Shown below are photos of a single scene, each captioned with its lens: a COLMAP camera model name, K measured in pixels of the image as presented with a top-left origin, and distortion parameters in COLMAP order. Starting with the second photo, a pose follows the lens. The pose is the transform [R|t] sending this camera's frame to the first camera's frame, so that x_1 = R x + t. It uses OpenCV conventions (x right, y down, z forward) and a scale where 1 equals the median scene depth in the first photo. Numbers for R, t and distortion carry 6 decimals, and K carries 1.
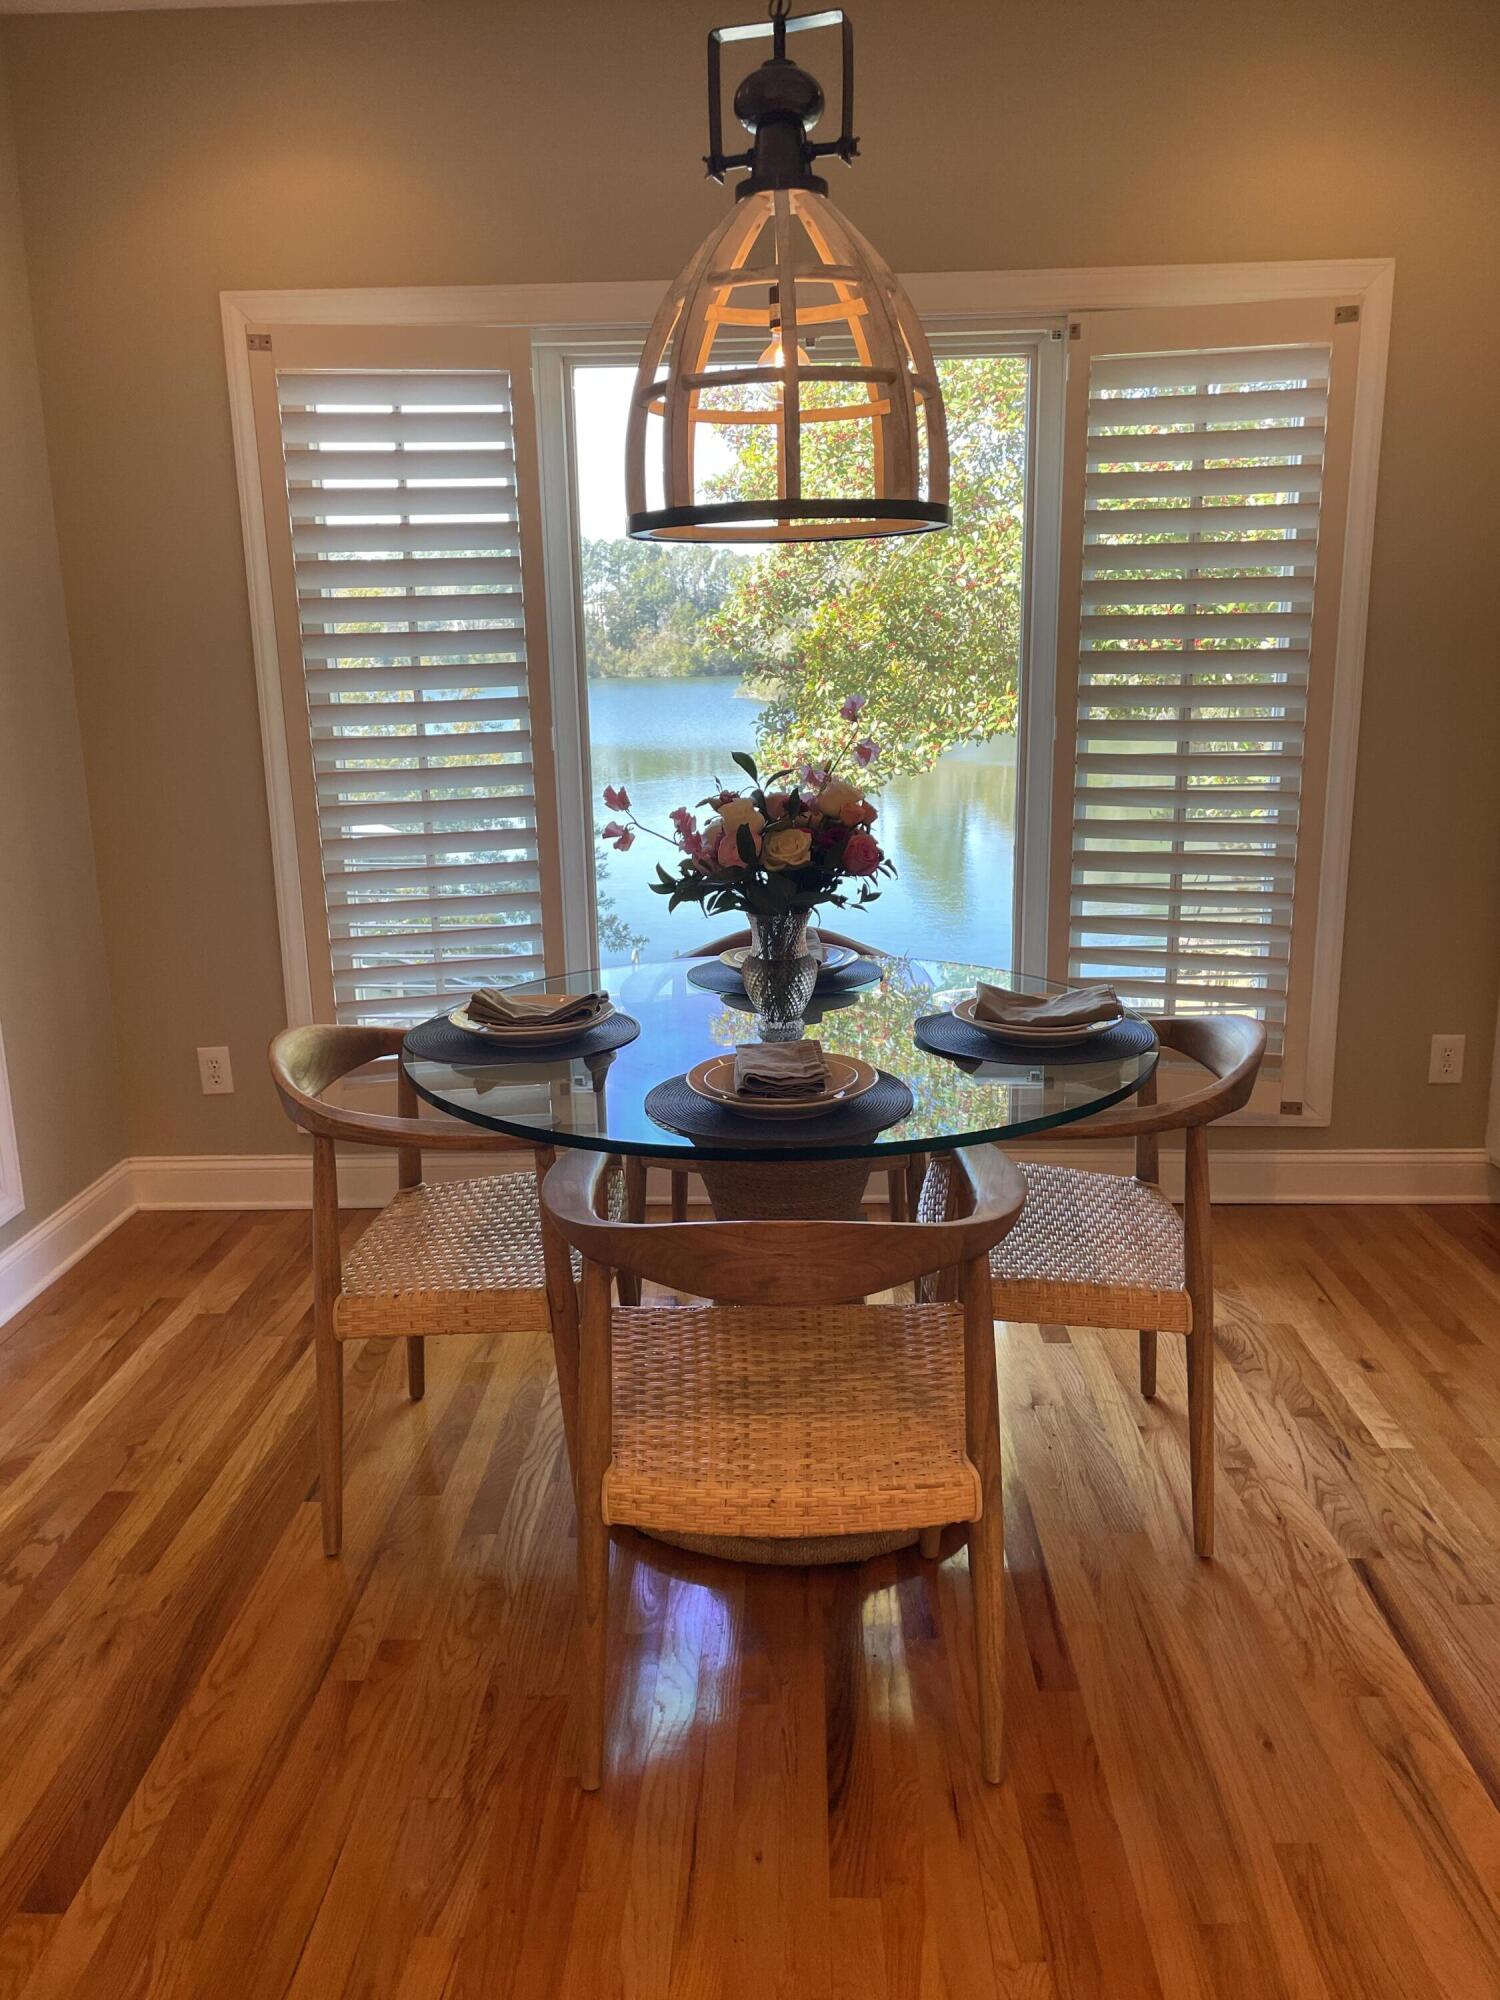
lens RADIAL K [[1519.7, 0, 757.2], [0, 1519.7, 997.0], [0, 0, 1]] dist [0.105987, -0.154556]
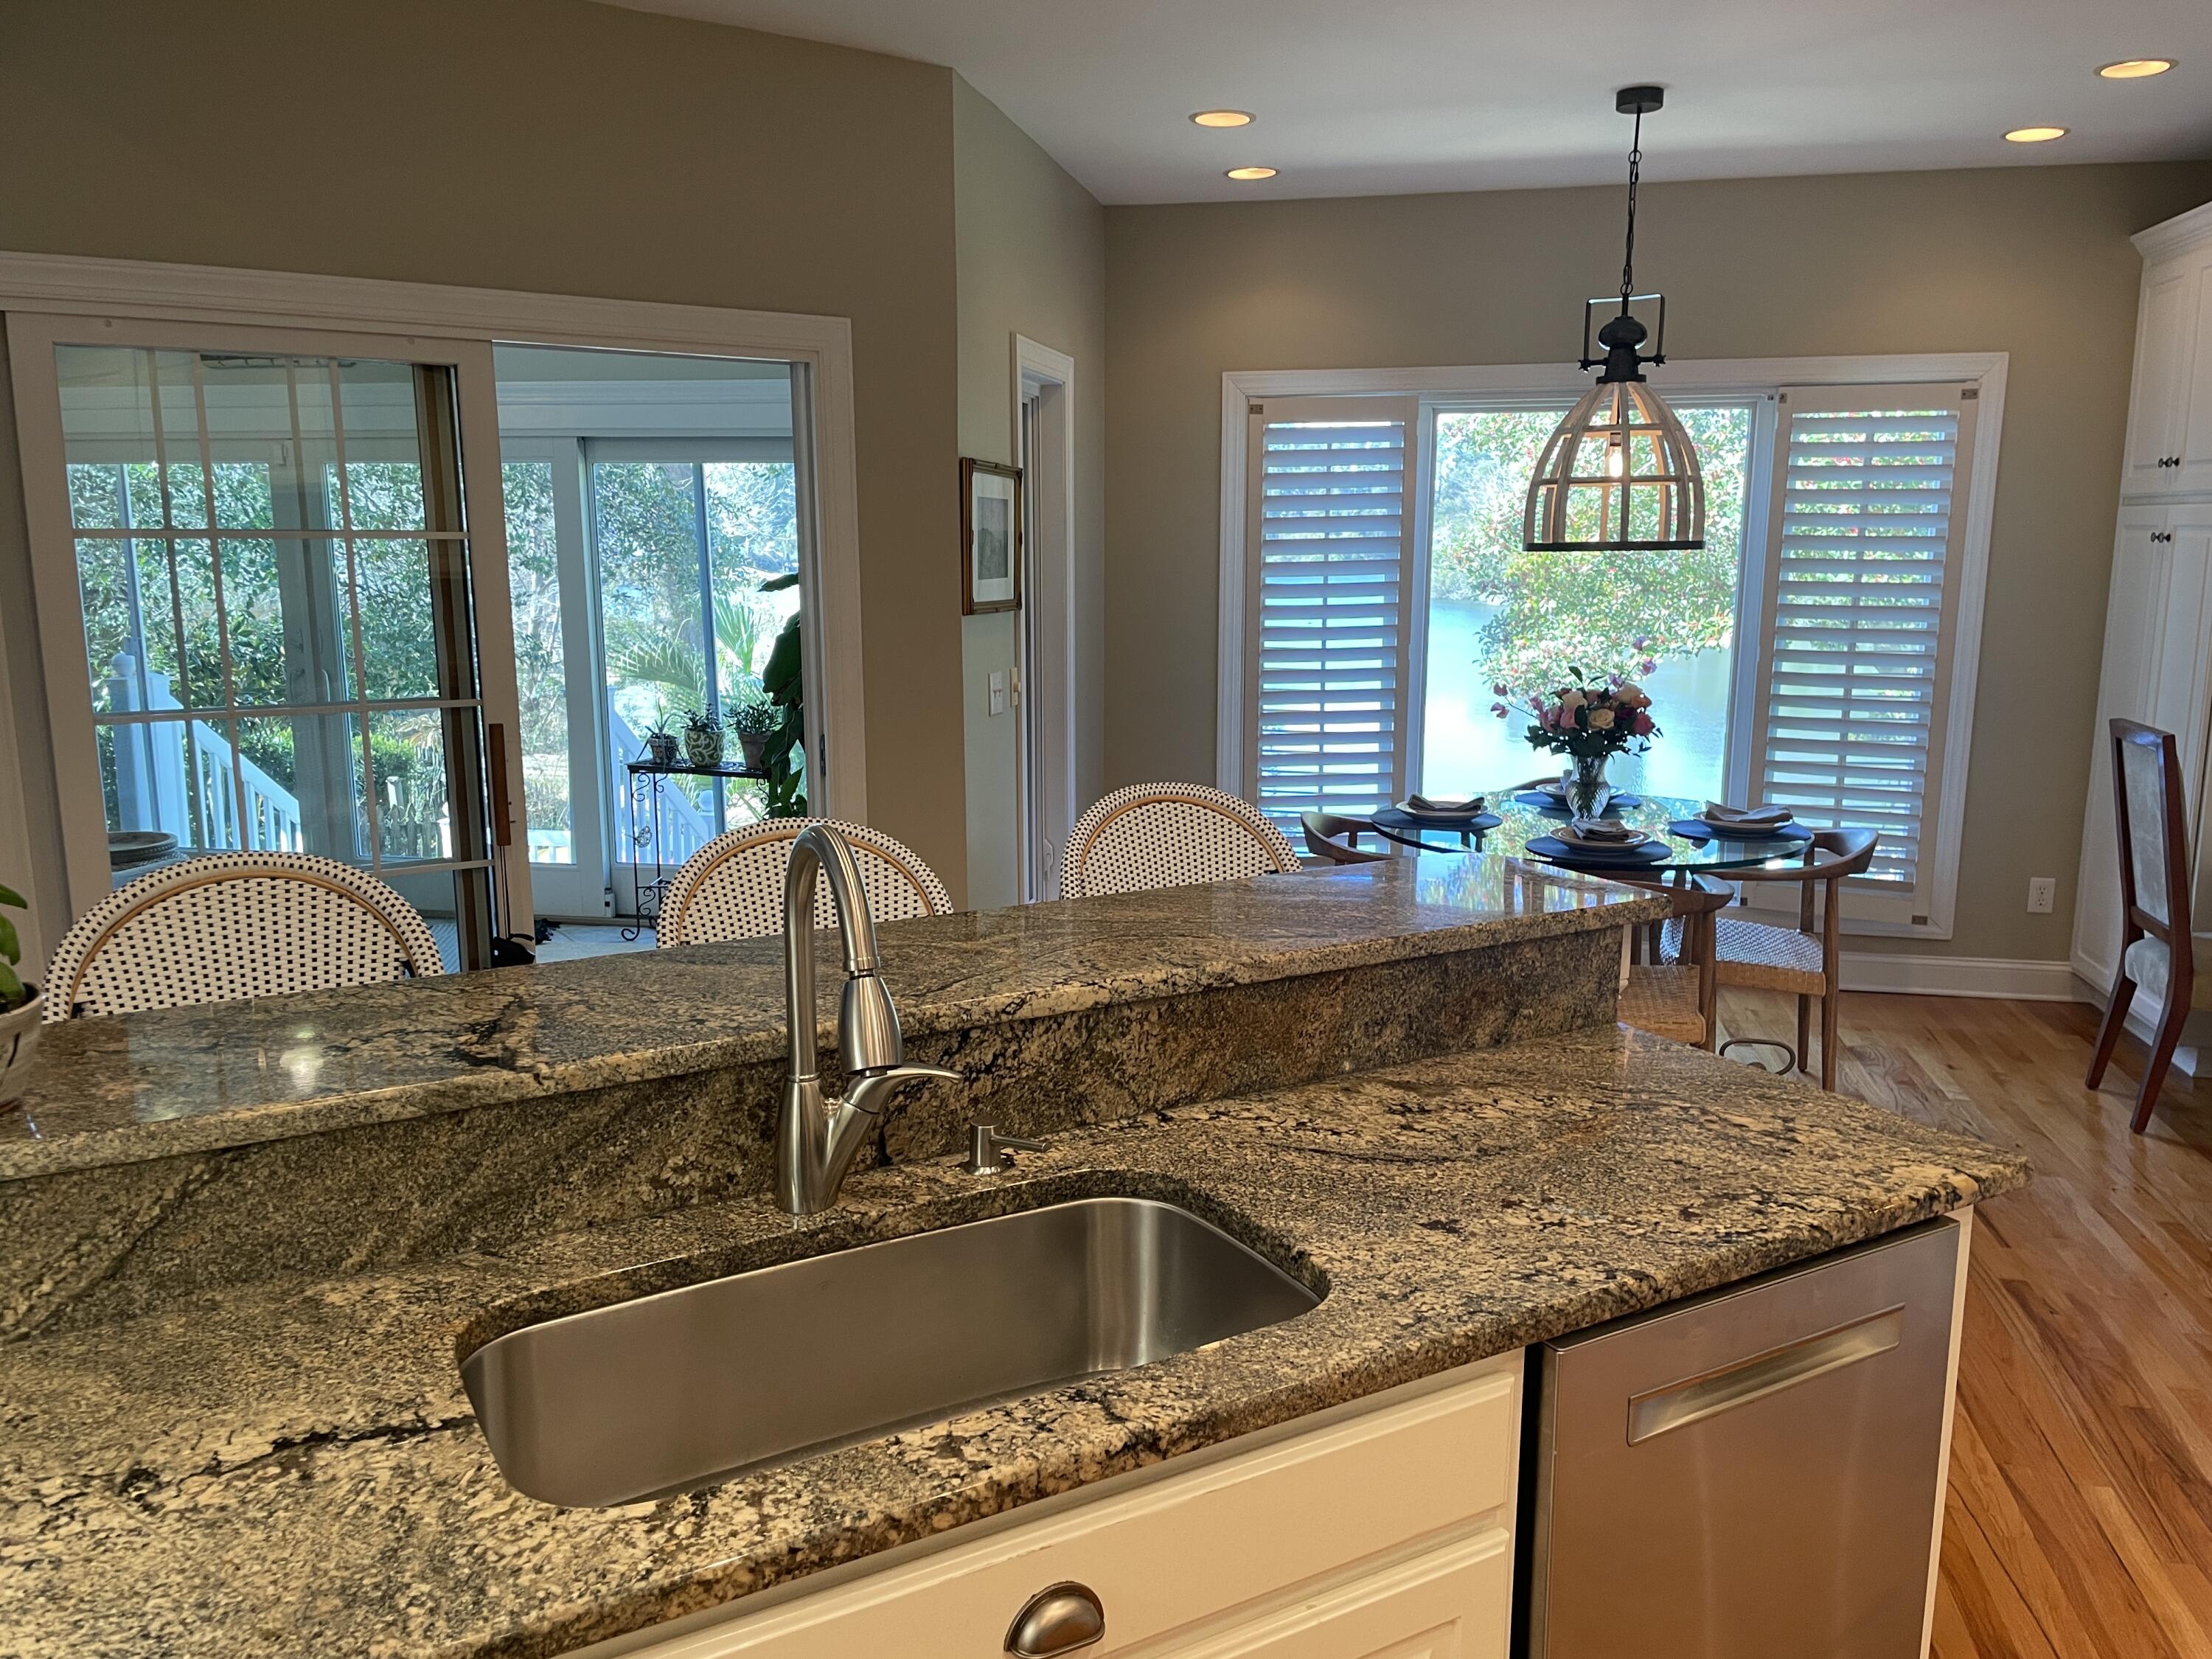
lens RADIAL K [[1680.8, 0, 1120.8], [0, 1680.8, 846.9], [0, 0, 1]] dist [0.105987, -0.154556]
pose [[0.985992, 0.048613, -0.159553, -0.109514], [-0.055354, 0.997741, -0.038075, 0.083185], [0.157342, 0.046373, 0.986455, -0.550314]]
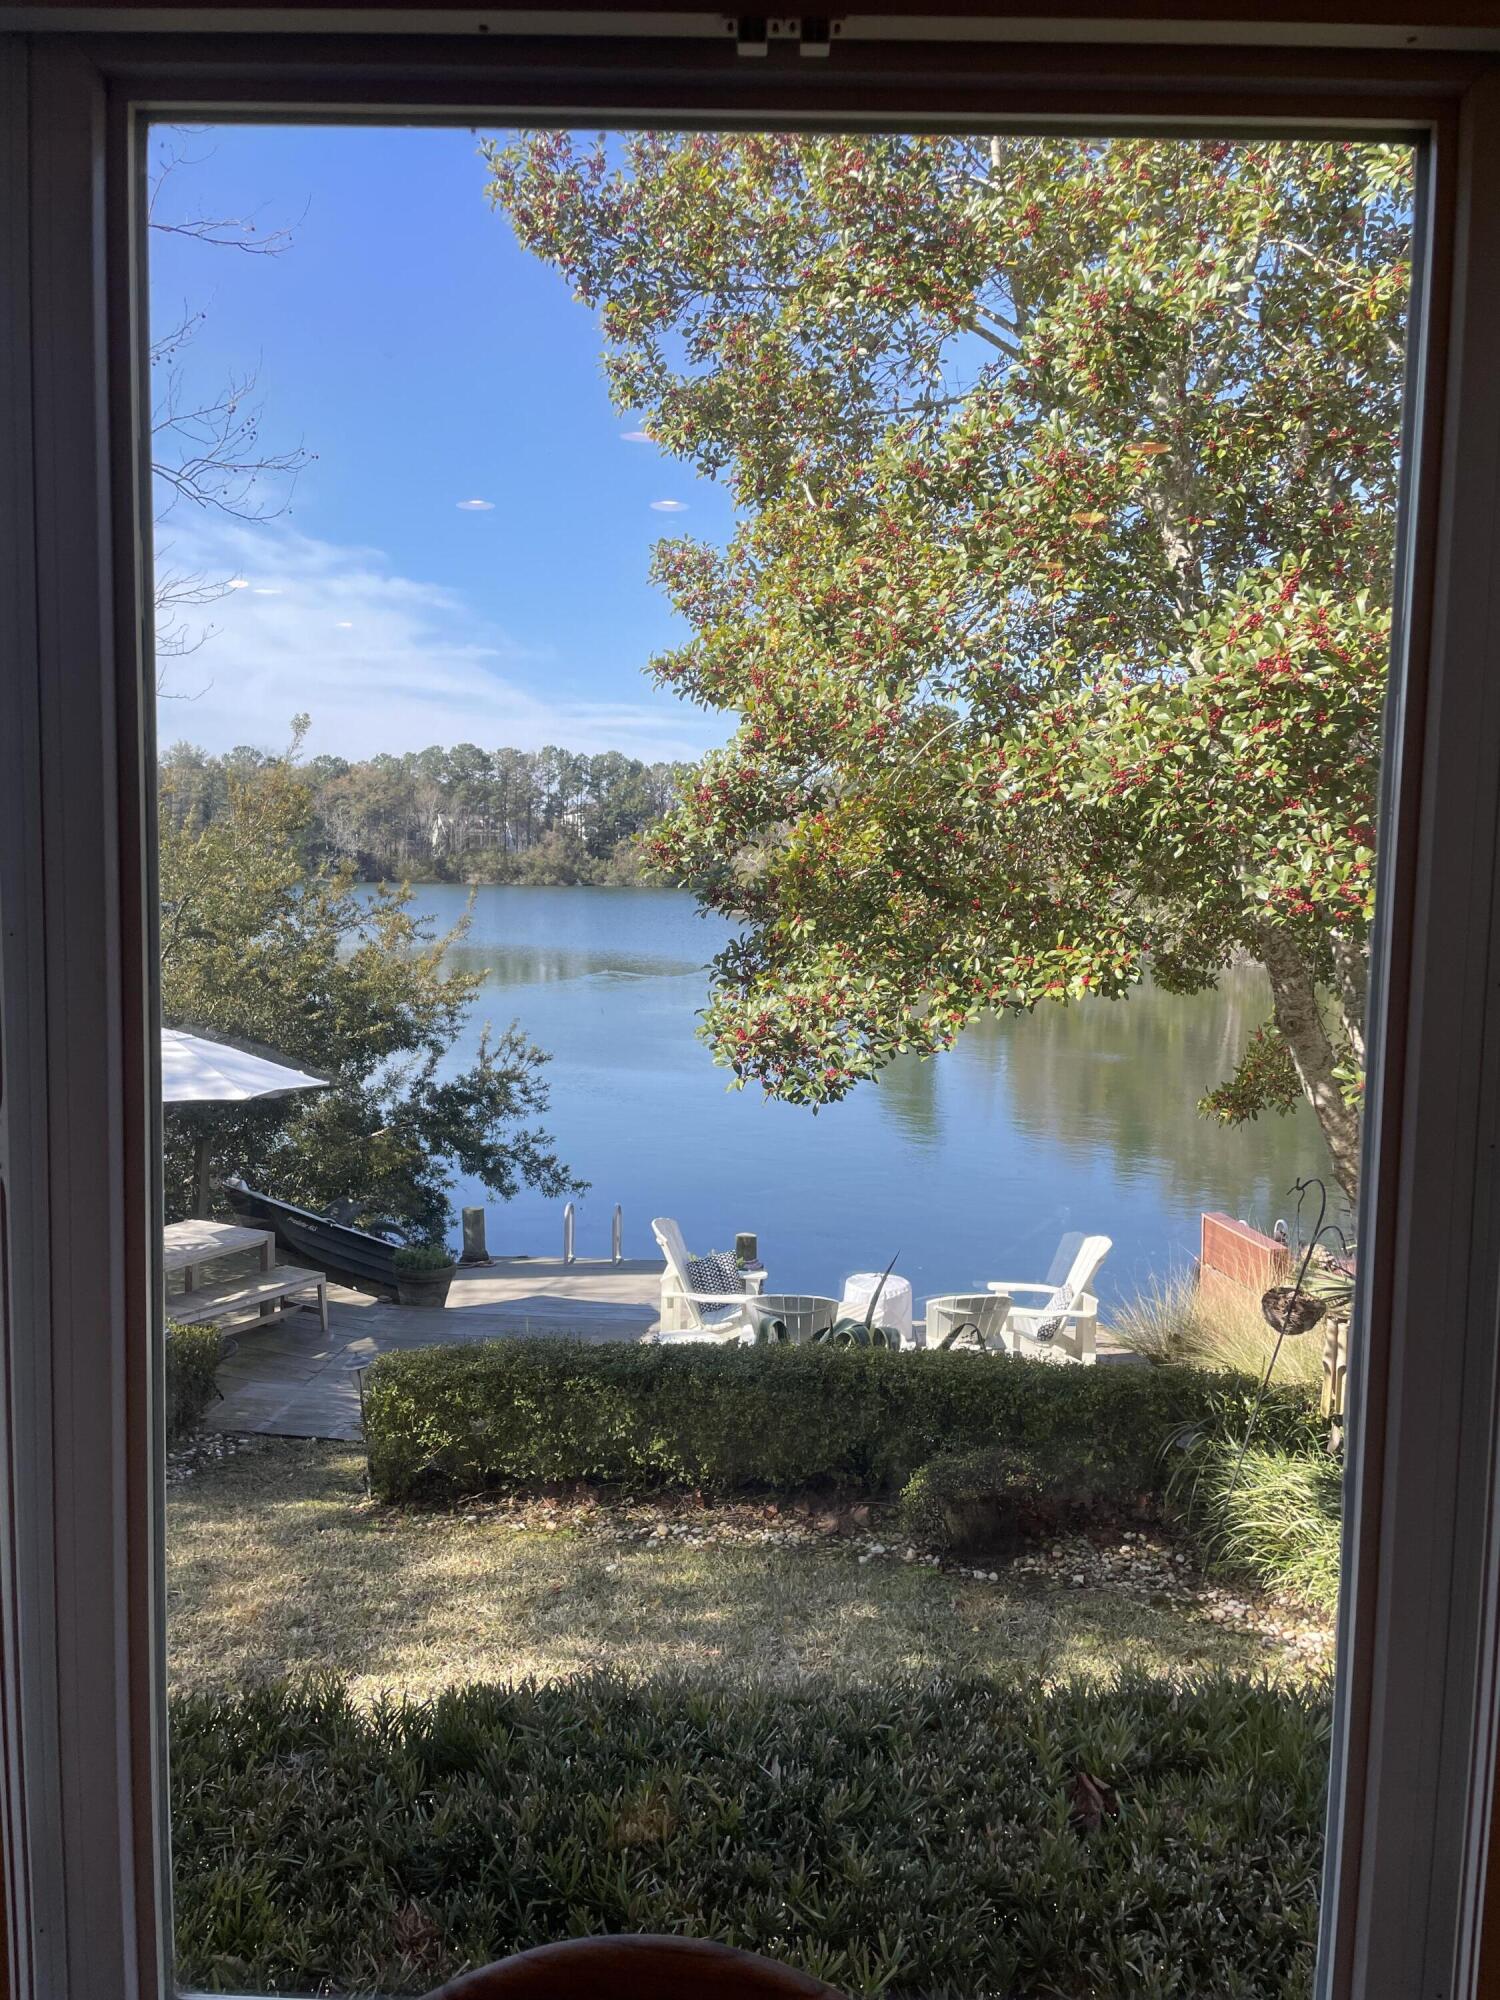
lens RADIAL K [[1685.0, 0, 748.9], [0, 1685.0, 956.6], [0, 0, 1]] dist [0.365550, 0.000066]
pose [[0.999324, 0.034427, 0.012912, 0.014780], [-0.031781, 0.985353, -0.167540, -0.092573], [-0.018491, 0.167016, 0.985781, 0.361558]]
